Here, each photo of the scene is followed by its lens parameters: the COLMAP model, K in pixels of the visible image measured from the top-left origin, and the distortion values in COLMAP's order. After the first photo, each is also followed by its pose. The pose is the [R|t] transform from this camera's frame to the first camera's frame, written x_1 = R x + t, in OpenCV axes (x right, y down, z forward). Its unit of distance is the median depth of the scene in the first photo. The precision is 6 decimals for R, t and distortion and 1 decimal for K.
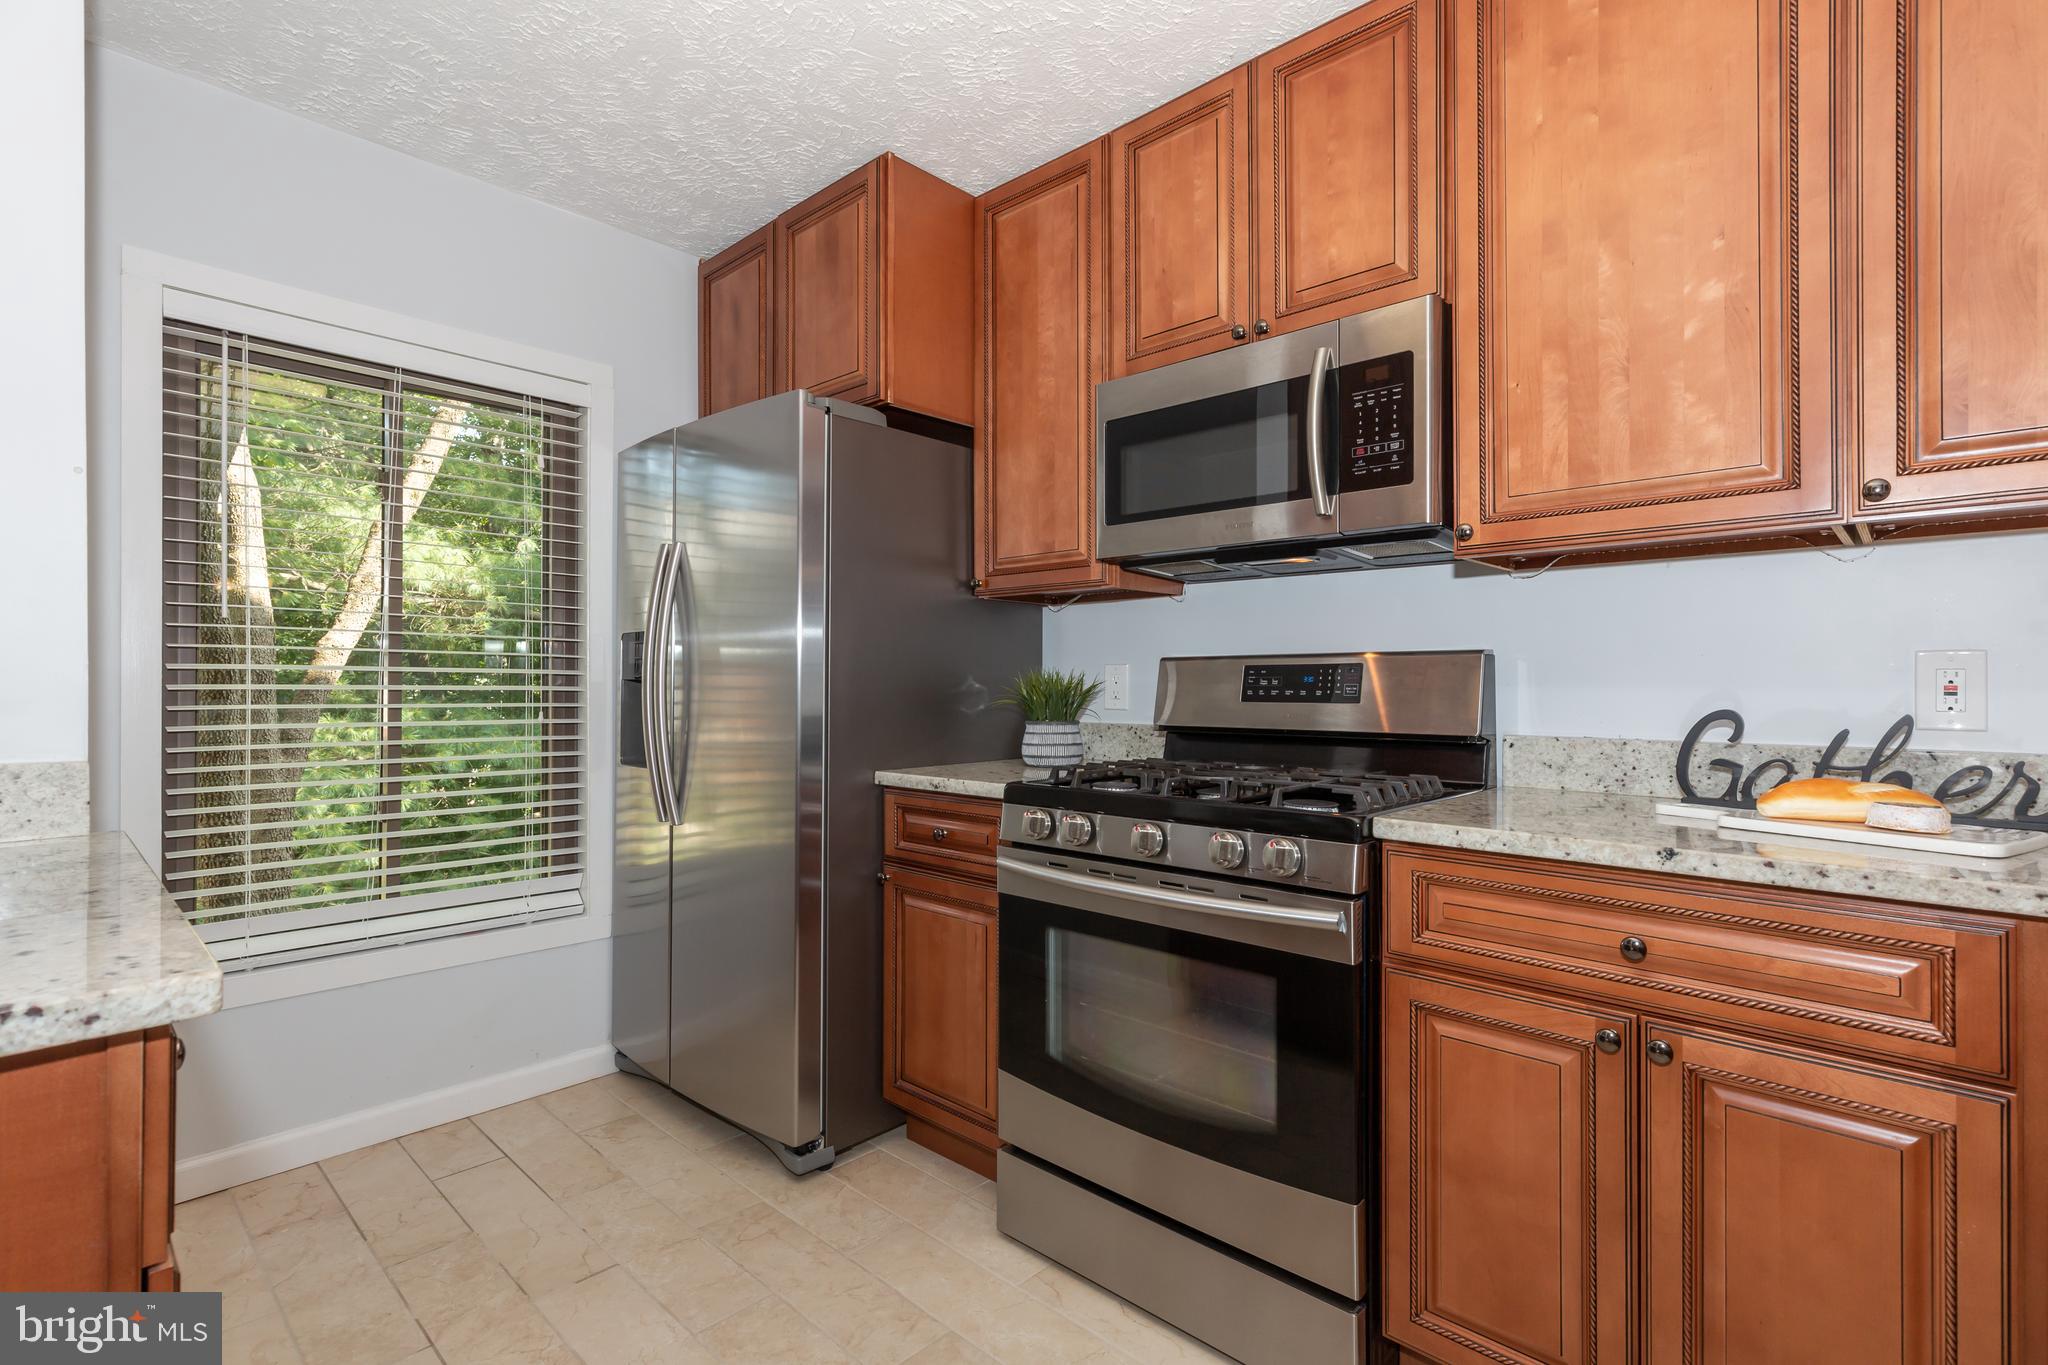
lens RADIAL K [[953.8, 0, 1024.0], [0, 953.8, 682.5], [0, 0, 1]] dist [0.006822, 0.000061]
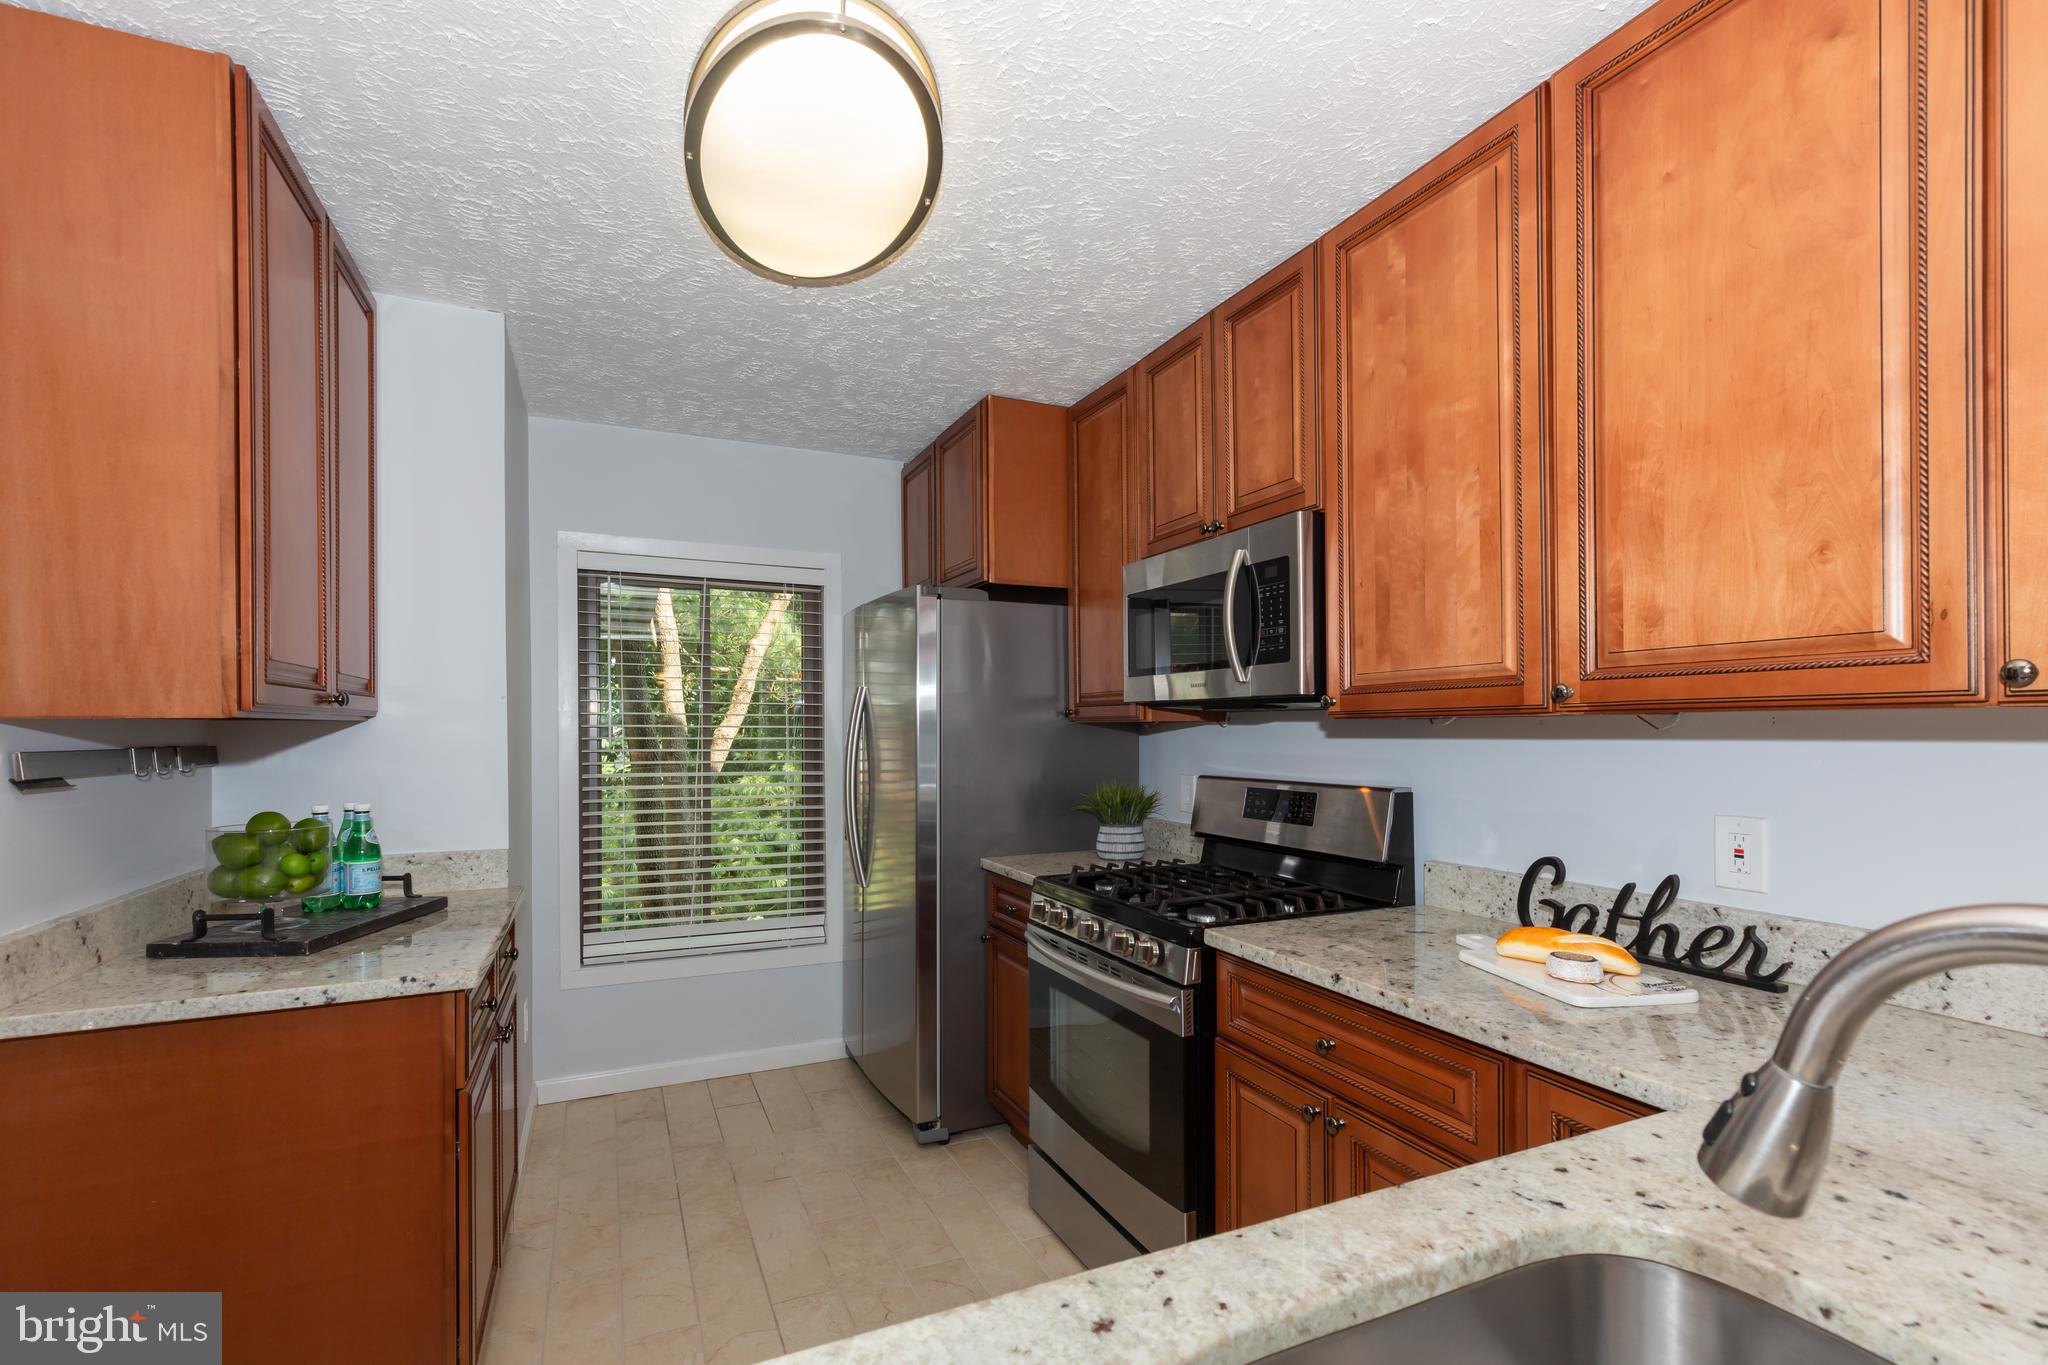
lens RADIAL K [[955.3, 0, 1046.2], [0, 955.3, 732.5], [0, 0, 1]] dist [0.003577, 0.000187]
pose [[0.924777, -0.000233, -0.380510, 0.487874], [0.005288, 0.999911, 0.012238, -0.110404], [0.380474, -0.013329, 0.924696, -0.231415]]
